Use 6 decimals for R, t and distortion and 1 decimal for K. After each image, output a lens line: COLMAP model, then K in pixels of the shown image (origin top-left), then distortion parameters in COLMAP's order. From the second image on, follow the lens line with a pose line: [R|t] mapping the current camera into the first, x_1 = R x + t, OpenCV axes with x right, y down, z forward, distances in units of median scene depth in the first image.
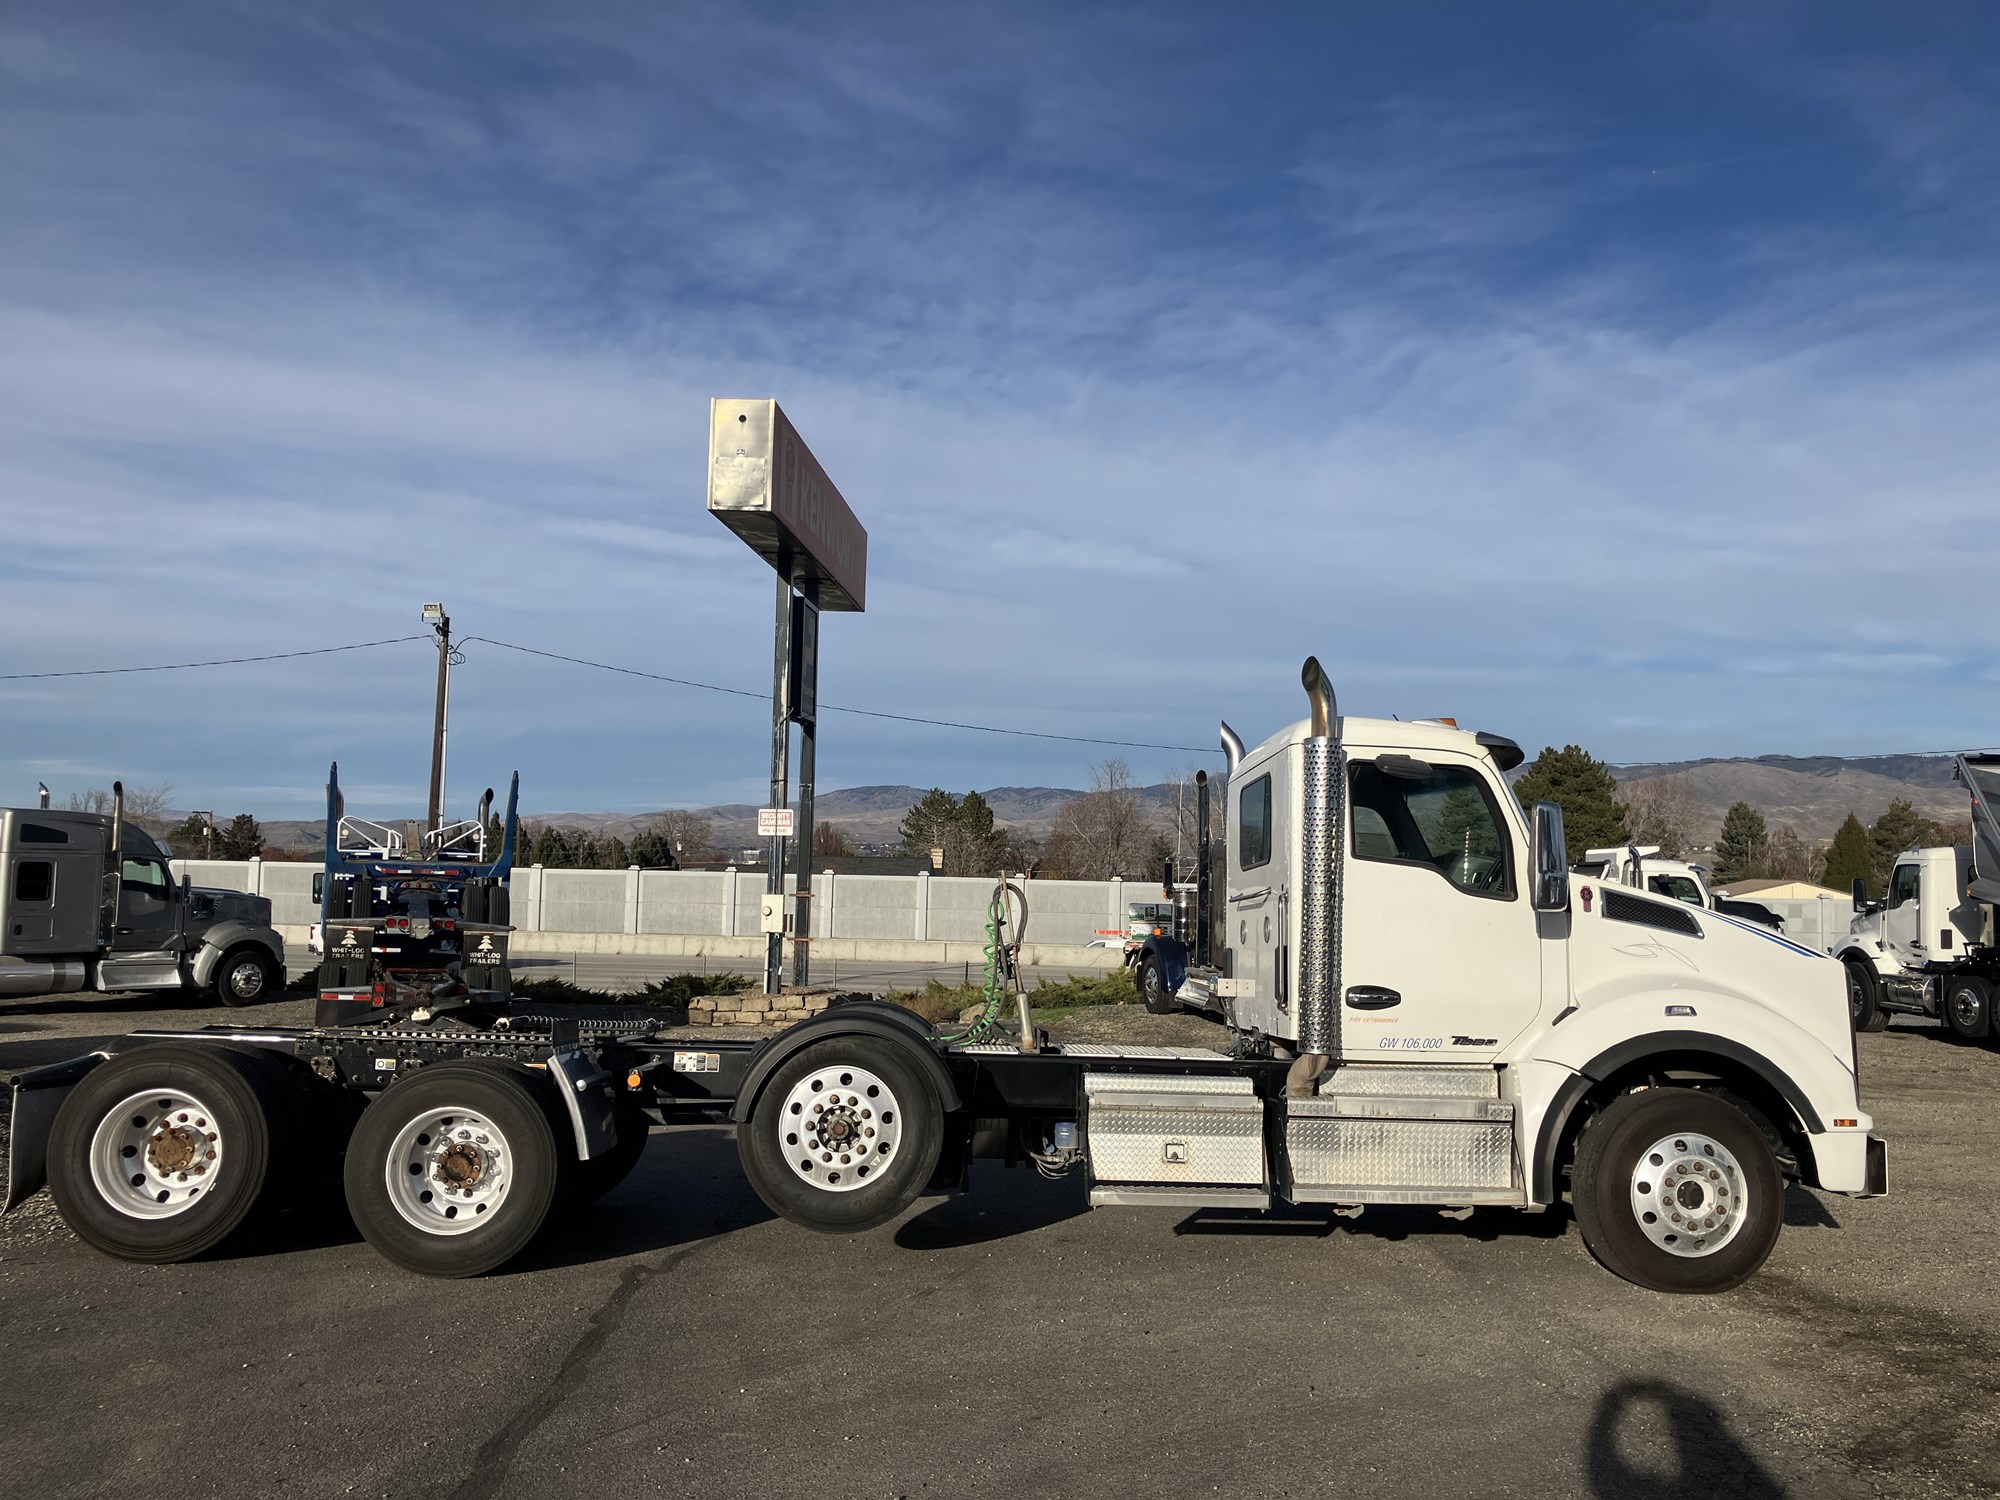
lens RADIAL K [[1635.7, 0, 1011.8], [0, 1635.7, 734.9], [0, 0, 1]] dist [0.006884, -0.002635]
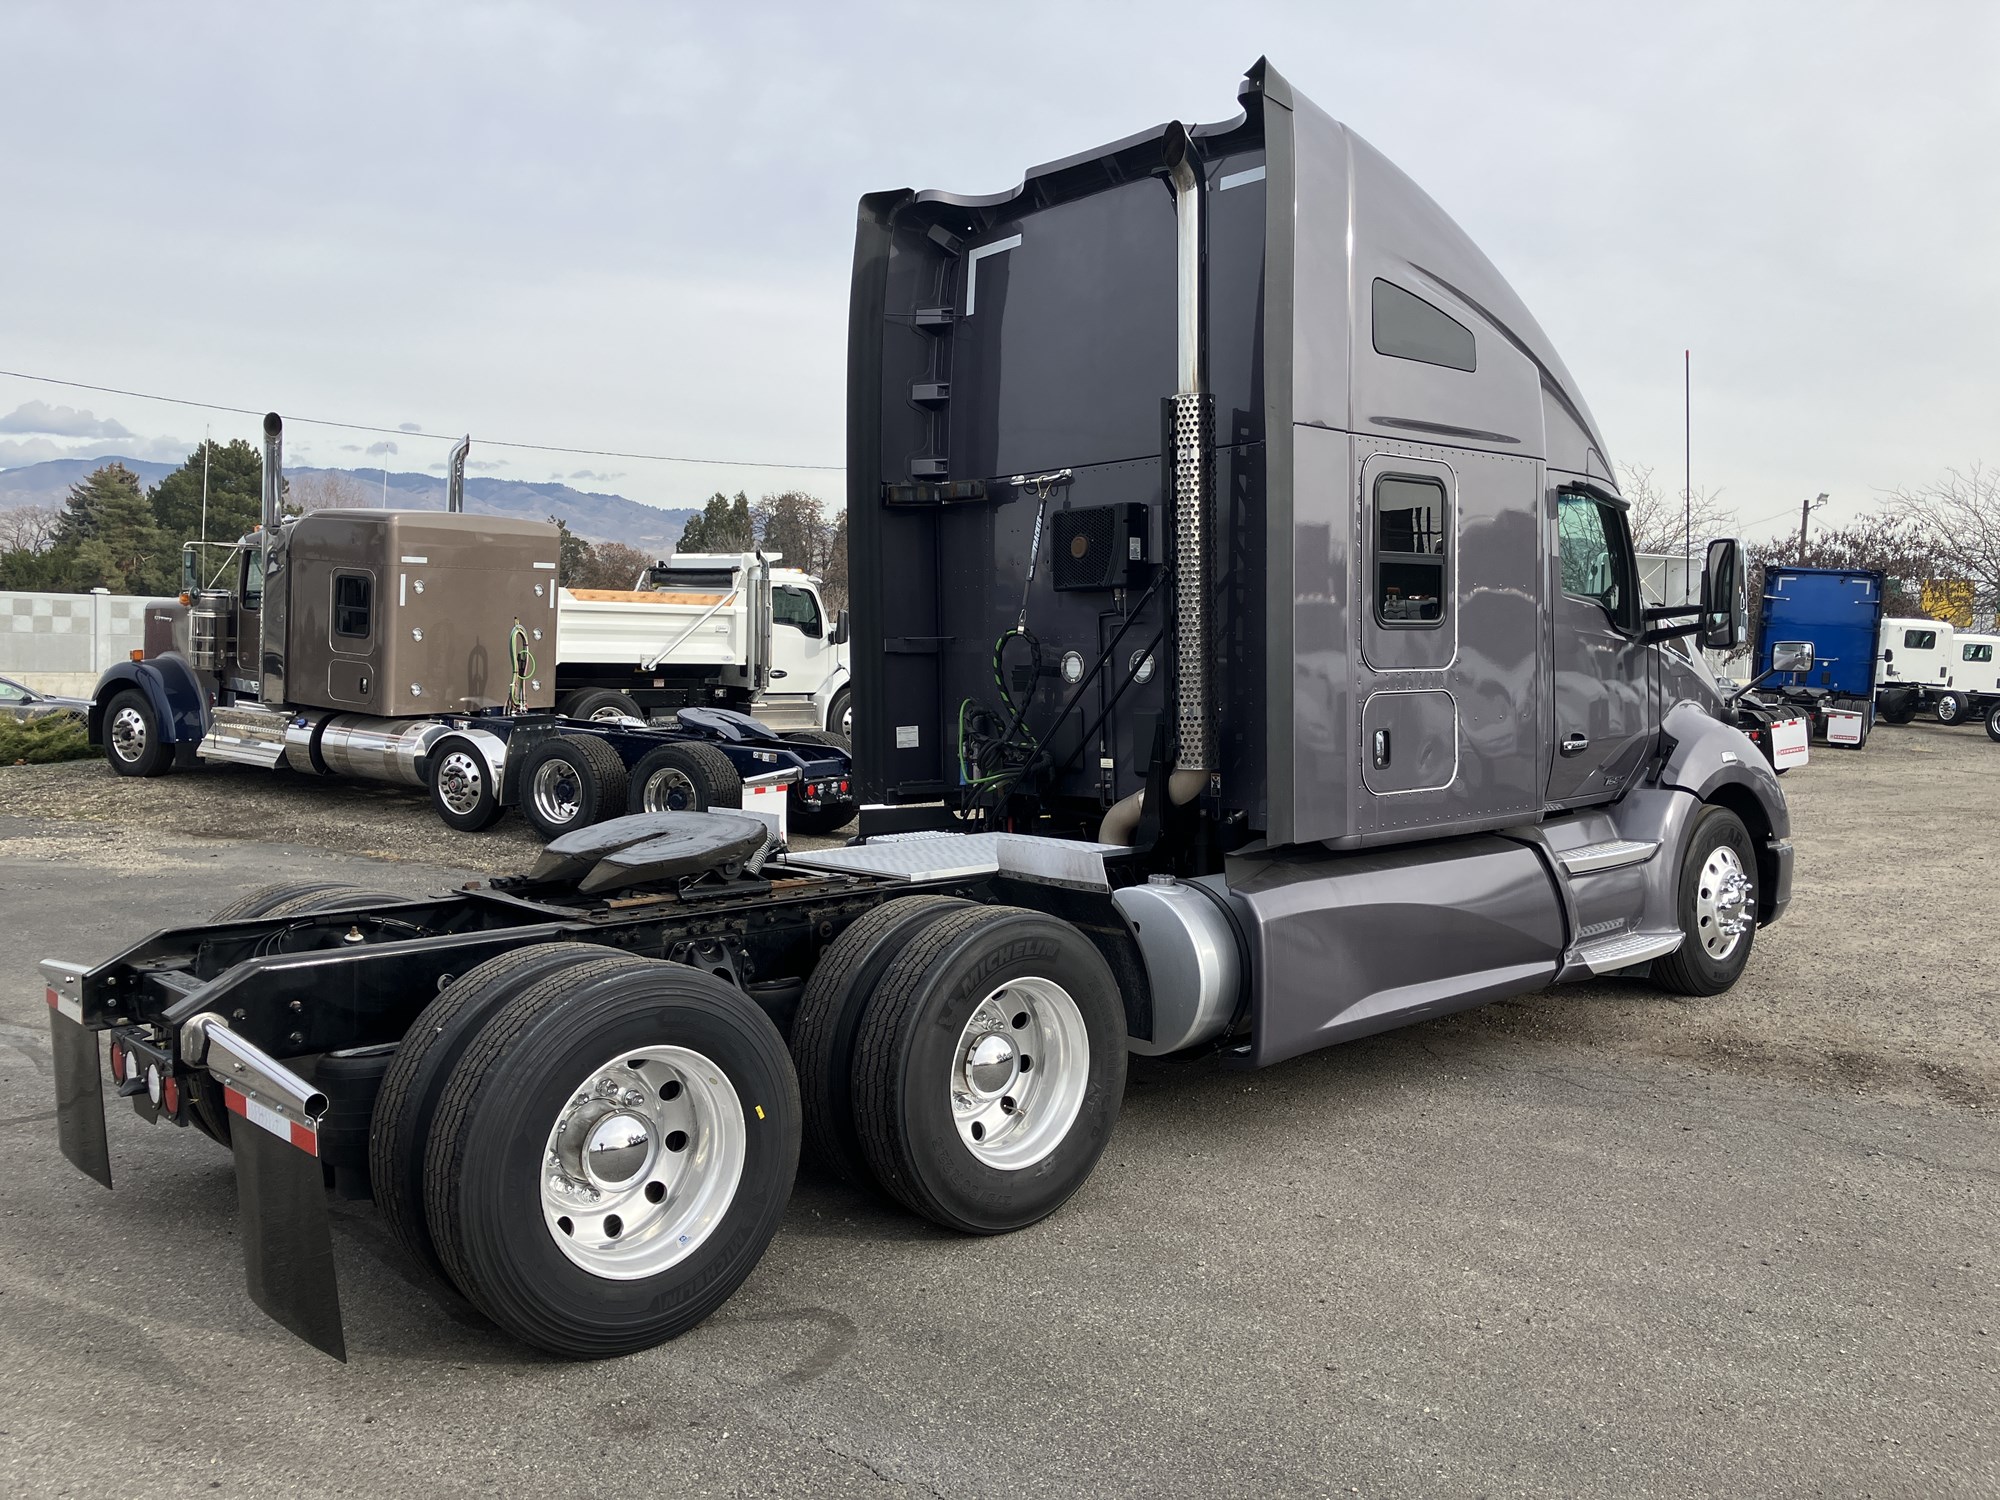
lens RADIAL K [[1635.7, 0, 1011.8], [0, 1635.7, 734.9], [0, 0, 1]] dist [0.006884, -0.002635]
pose [[0.677510, -0.043784, 0.734209, -0.158268], [-0.085218, 0.986831, 0.137486, 0.031535], [-0.730560, -0.155716, 0.664857, 0.297927]]
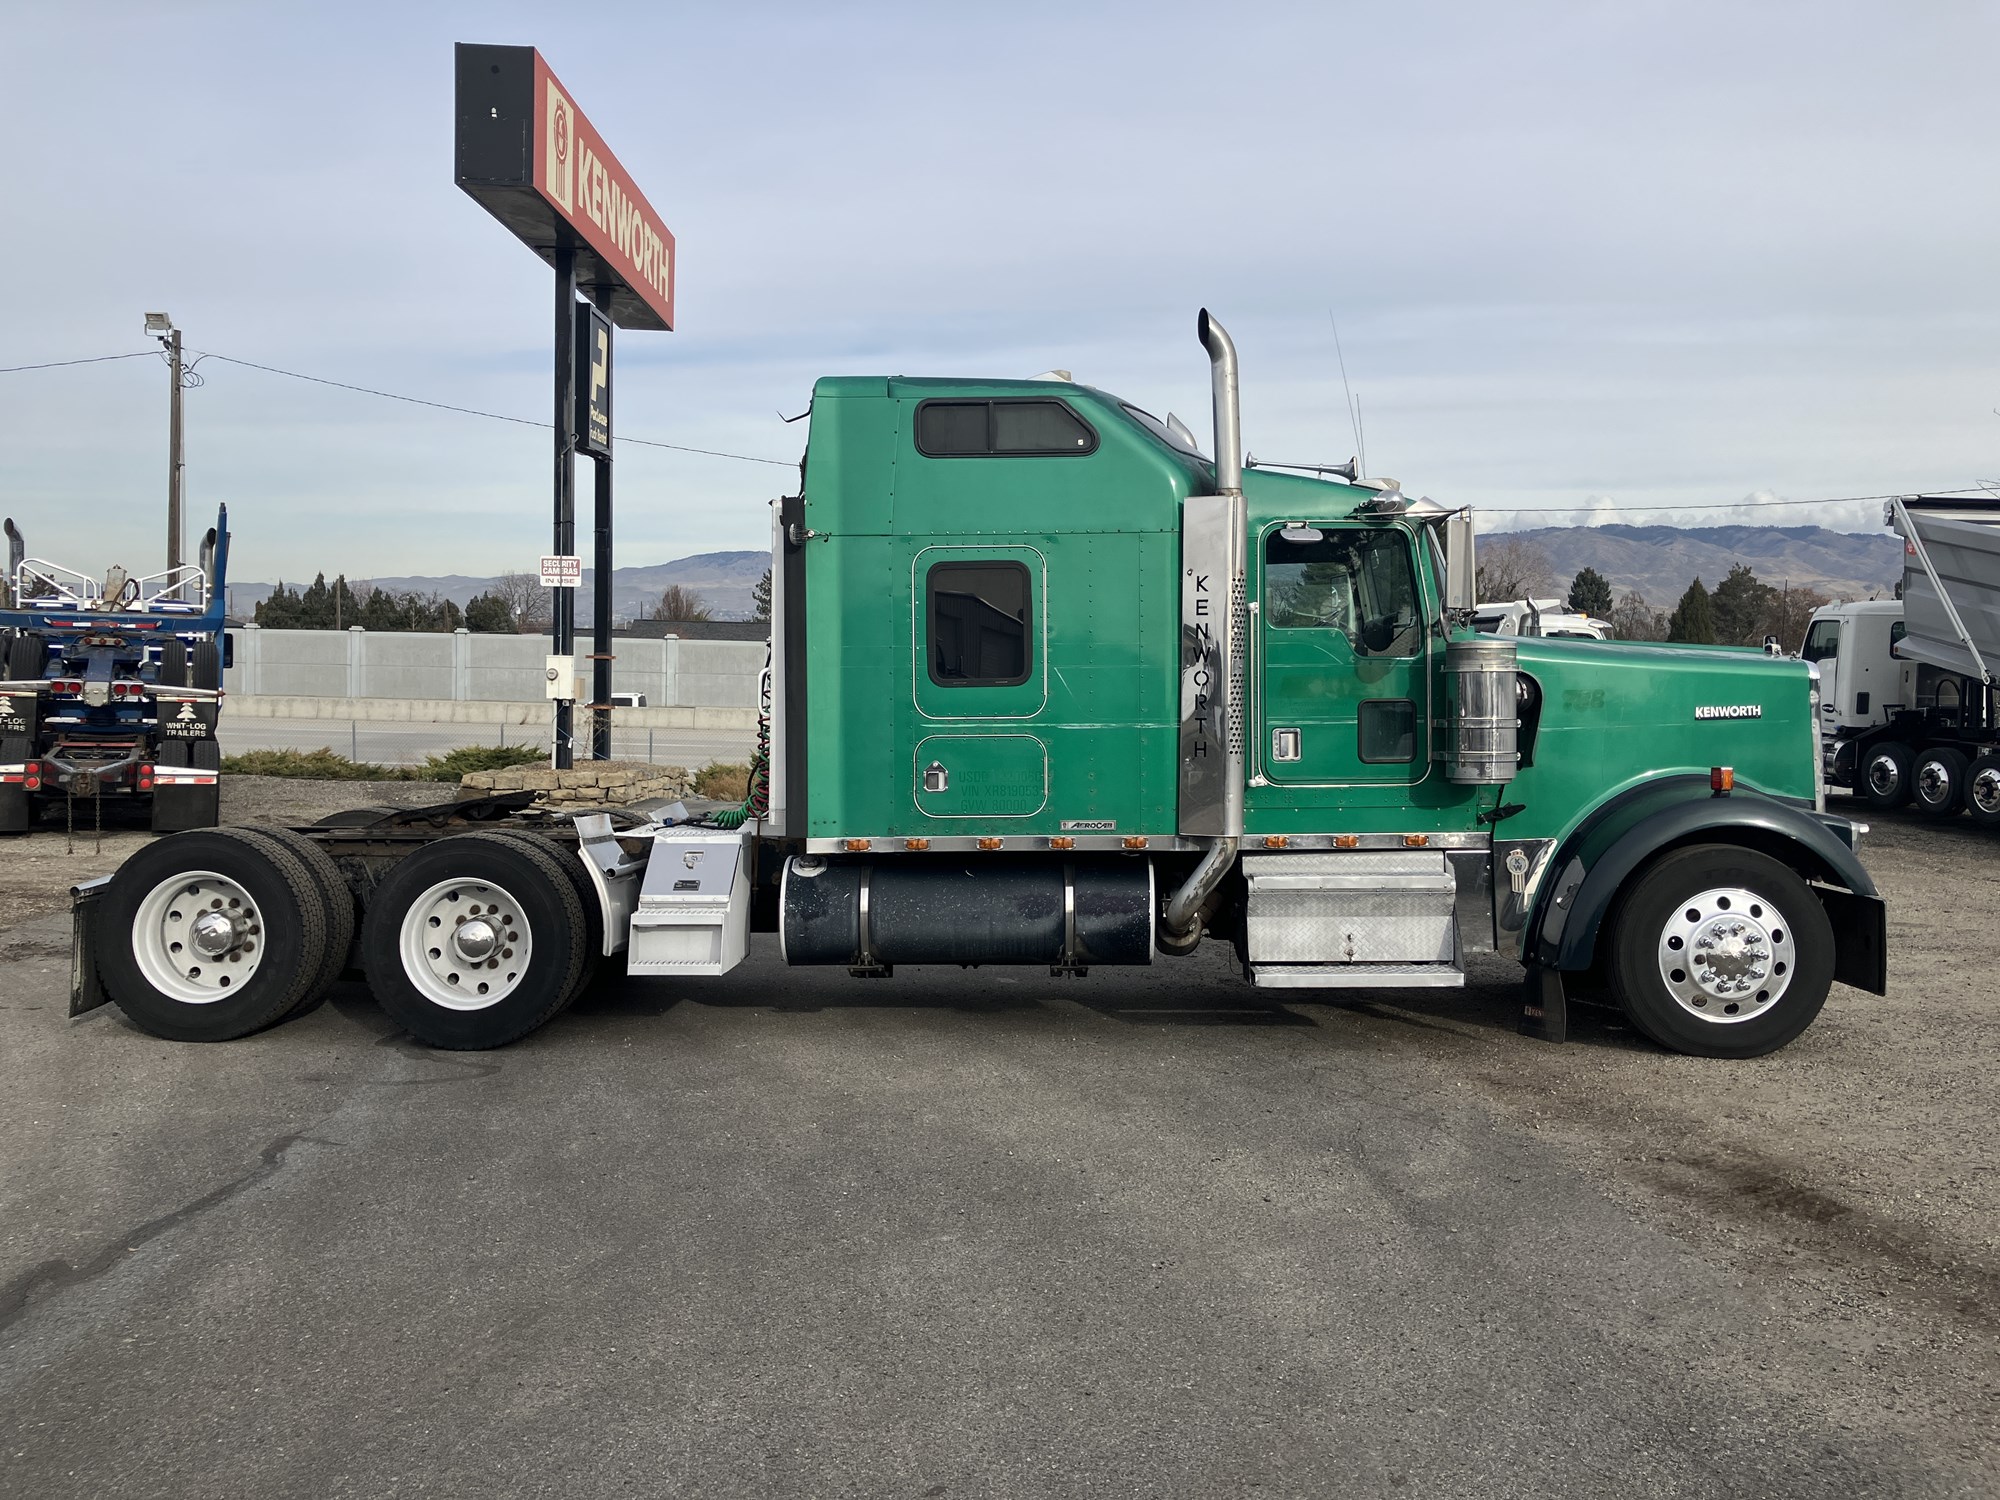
lens RADIAL K [[1623.3, 0, 1010.9], [0, 1623.3, 720.2], [0, 0, 1]] dist [-0.005632, 0.010402]
pose [[0.996393, -0.003833, 0.084775, 0.018656], [-0.007540, 0.991029, 0.133431, 0.016091], [-0.084526, -0.133589, 0.987426, 0.131170]]
